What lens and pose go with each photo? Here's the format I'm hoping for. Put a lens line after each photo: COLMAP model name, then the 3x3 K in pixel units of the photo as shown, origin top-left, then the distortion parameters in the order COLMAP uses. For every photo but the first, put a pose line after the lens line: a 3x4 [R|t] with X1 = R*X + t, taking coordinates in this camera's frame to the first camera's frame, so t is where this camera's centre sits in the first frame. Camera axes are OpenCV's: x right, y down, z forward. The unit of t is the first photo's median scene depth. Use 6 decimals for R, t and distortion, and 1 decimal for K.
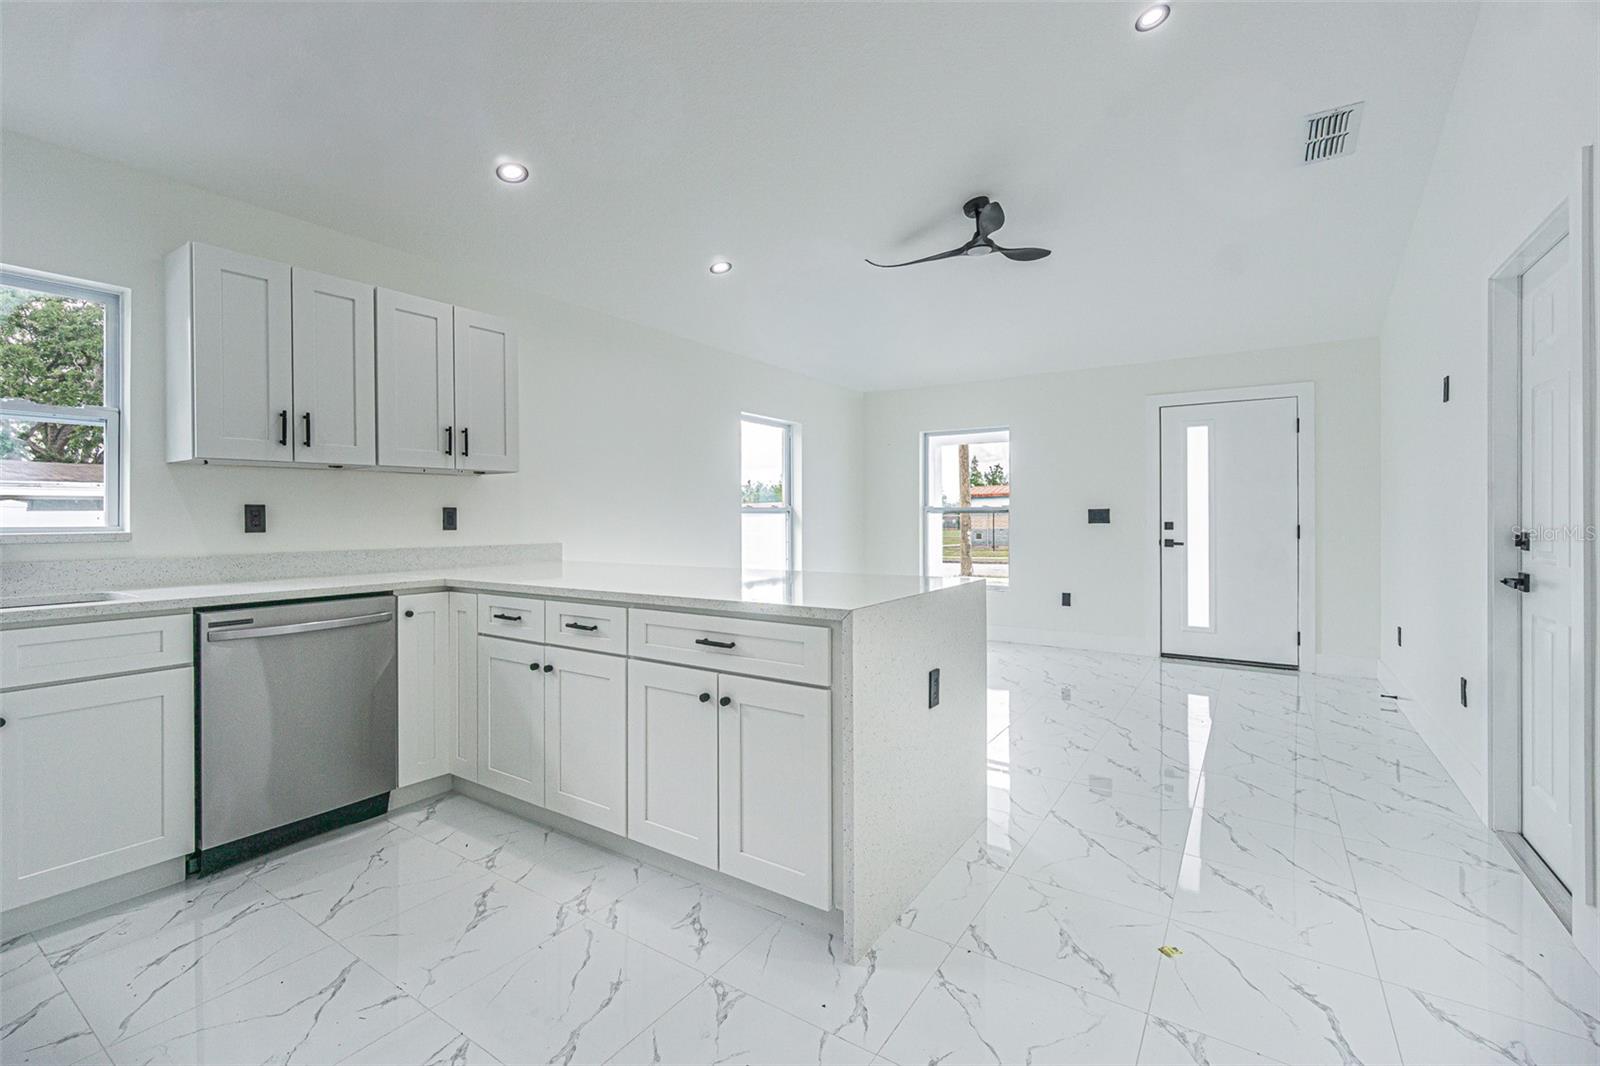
lens RADIAL K [[701.0, 0, 795.3], [0, 701.0, 515.5], [0, 0, 1]] dist [0.013171, 0.000207]
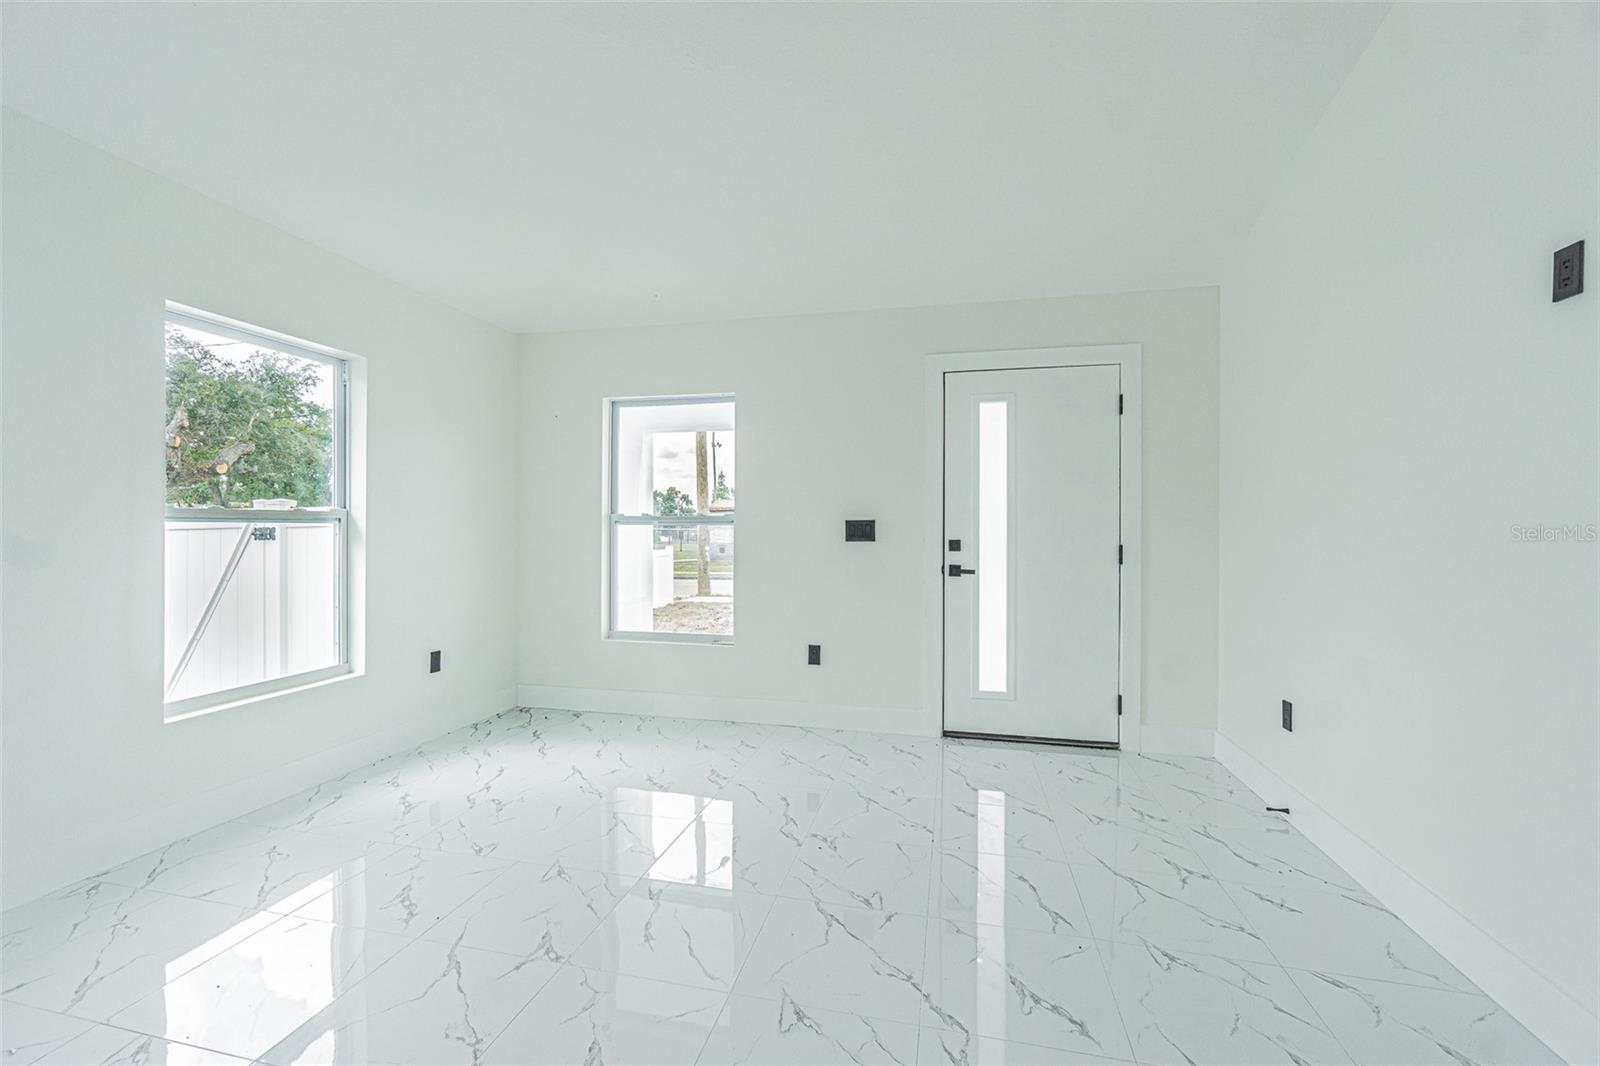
lens RADIAL K [[701.0, 0, 795.3], [0, 701.0, 515.5], [0, 0, 1]] dist [0.013171, 0.000207]
pose [[0.937352, 0.013502, 0.348122, 0.144472], [-0.006926, 0.999773, -0.020128, 0.000267], [-0.348315, 0.016456, 0.937233, 0.406679]]
